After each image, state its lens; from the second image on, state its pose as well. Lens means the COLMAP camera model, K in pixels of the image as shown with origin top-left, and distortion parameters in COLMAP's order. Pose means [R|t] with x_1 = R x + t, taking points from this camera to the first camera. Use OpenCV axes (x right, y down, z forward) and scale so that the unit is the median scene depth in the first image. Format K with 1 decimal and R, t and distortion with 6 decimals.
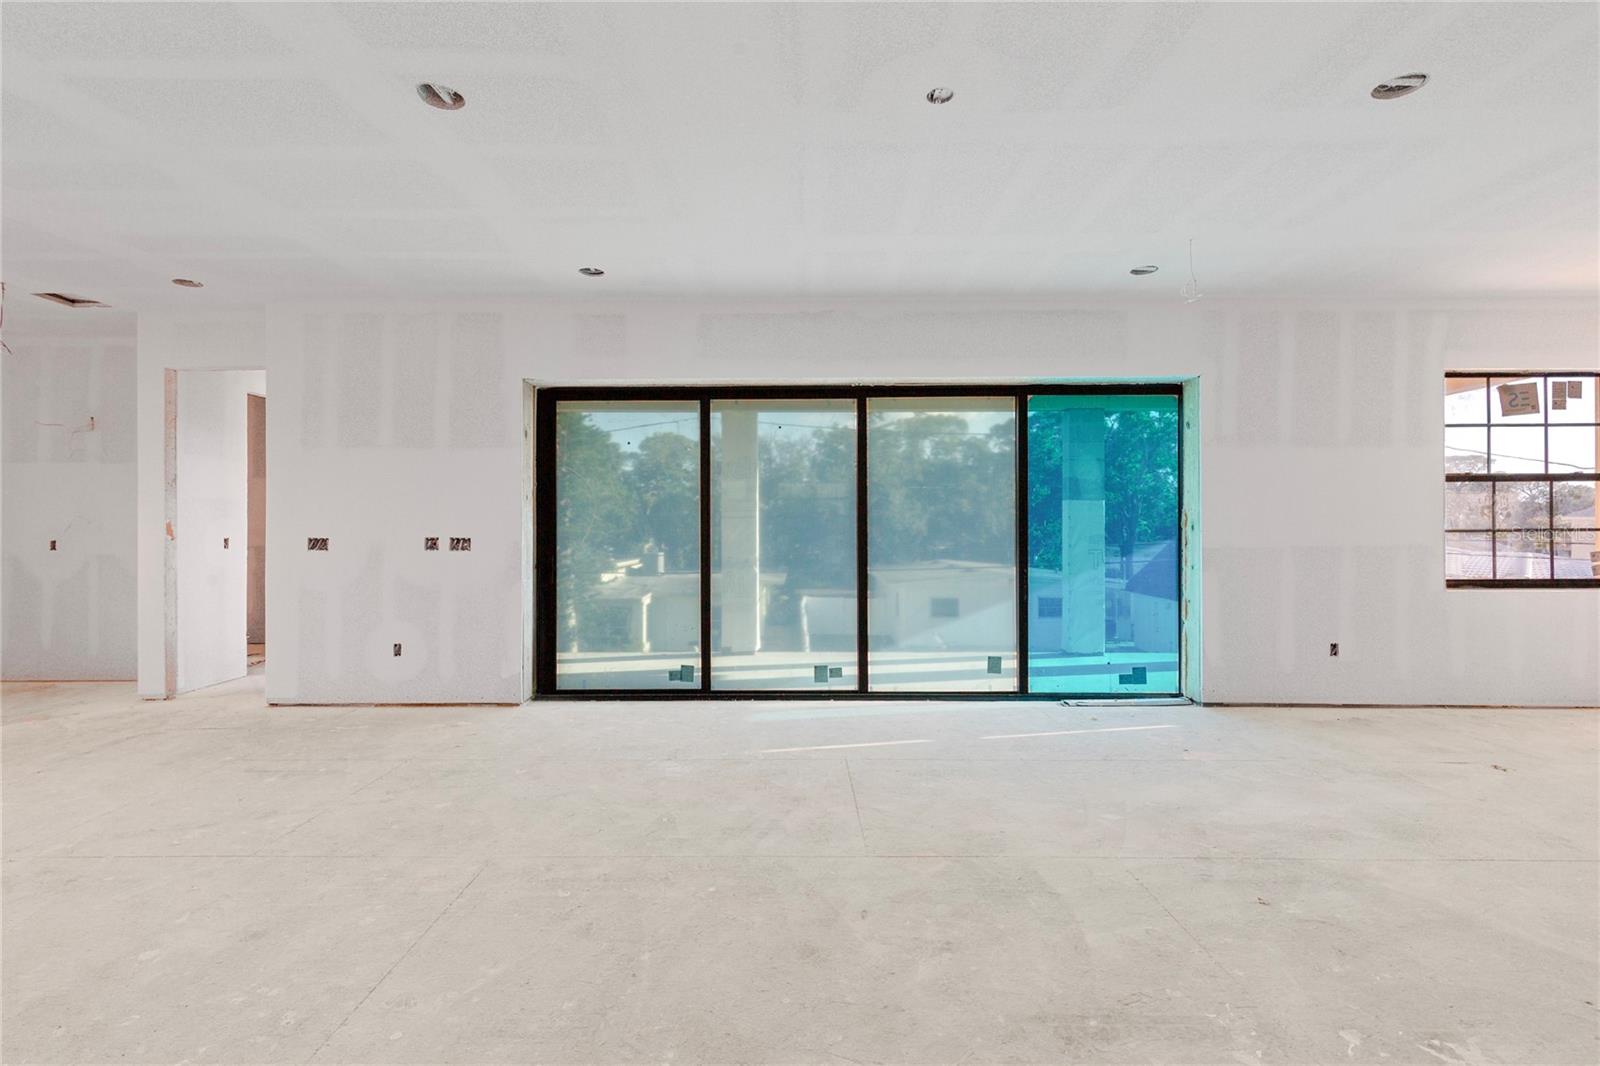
lens RADIAL K [[762.2, 0, 800.0], [0, 762.2, 533.0], [0, 0, 1]] dist [-0.001461, -0.000034]
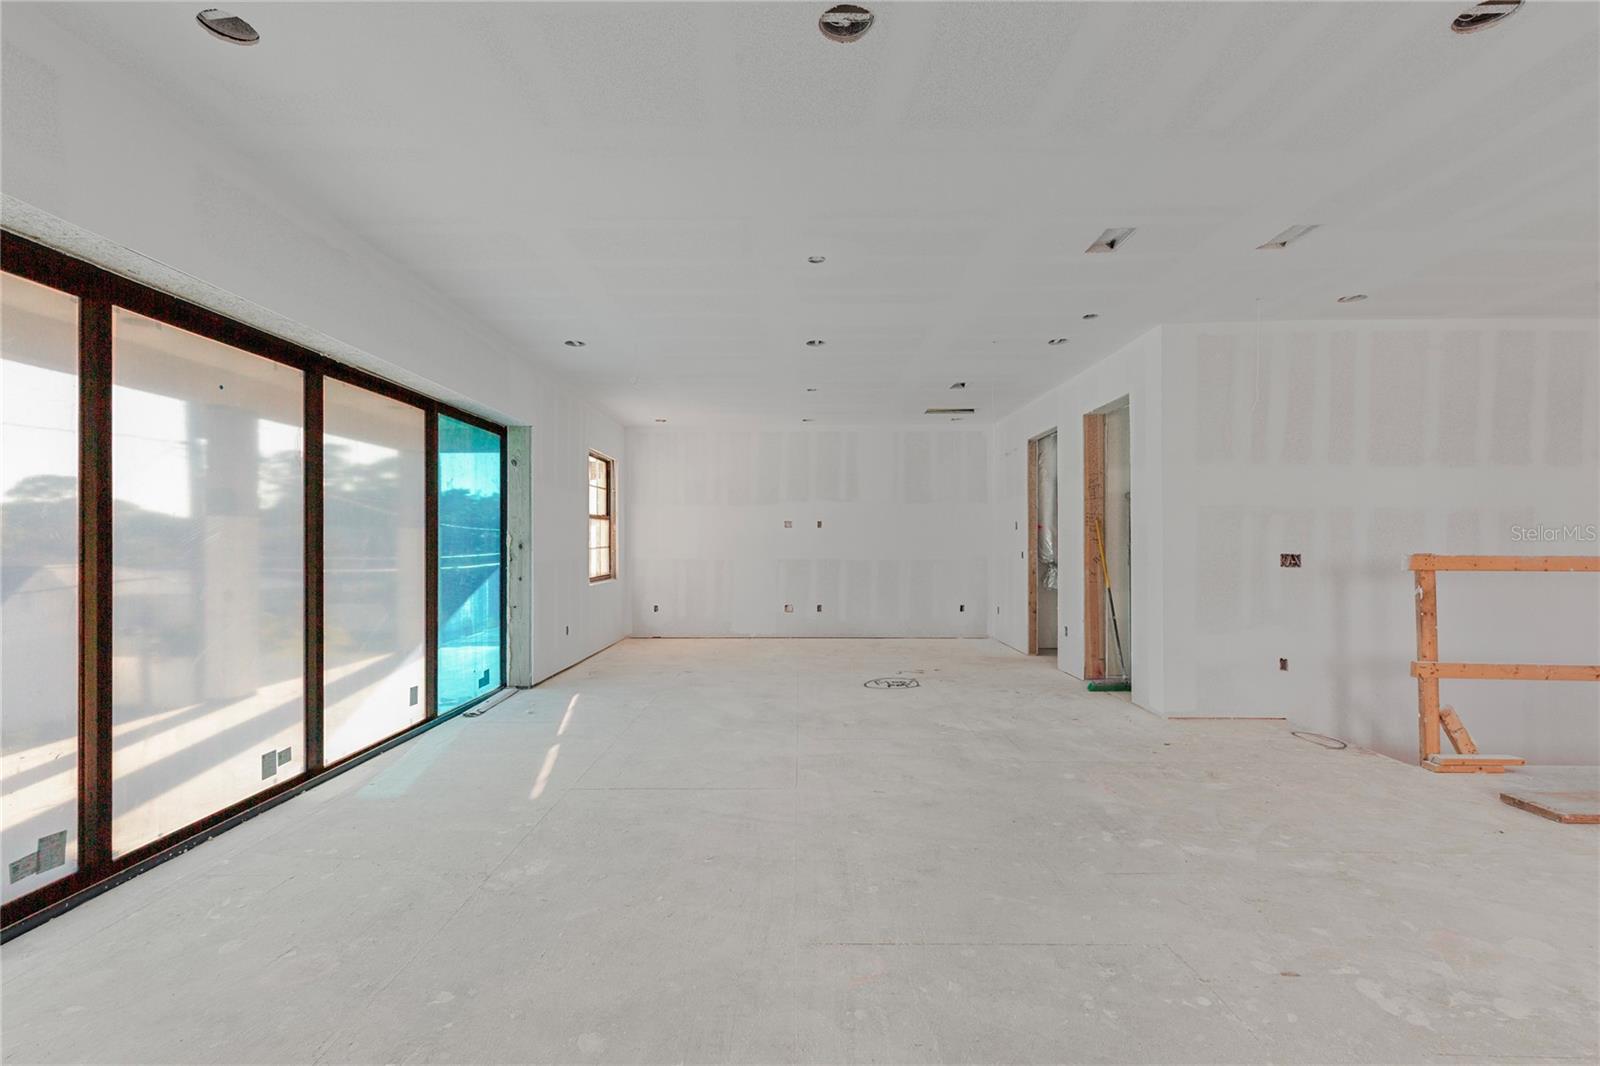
lens RADIAL K [[753.8, 0, 792.1], [0, 753.8, 535.0], [0, 0, 1]] dist [-0.001229, -0.000159]
pose [[-0.029176, 0.010271, 0.999522, -0.896907], [0.016365, 0.999818, -0.009797, -0.007831], [-0.999440, 0.016072, -0.029339, 0.747600]]
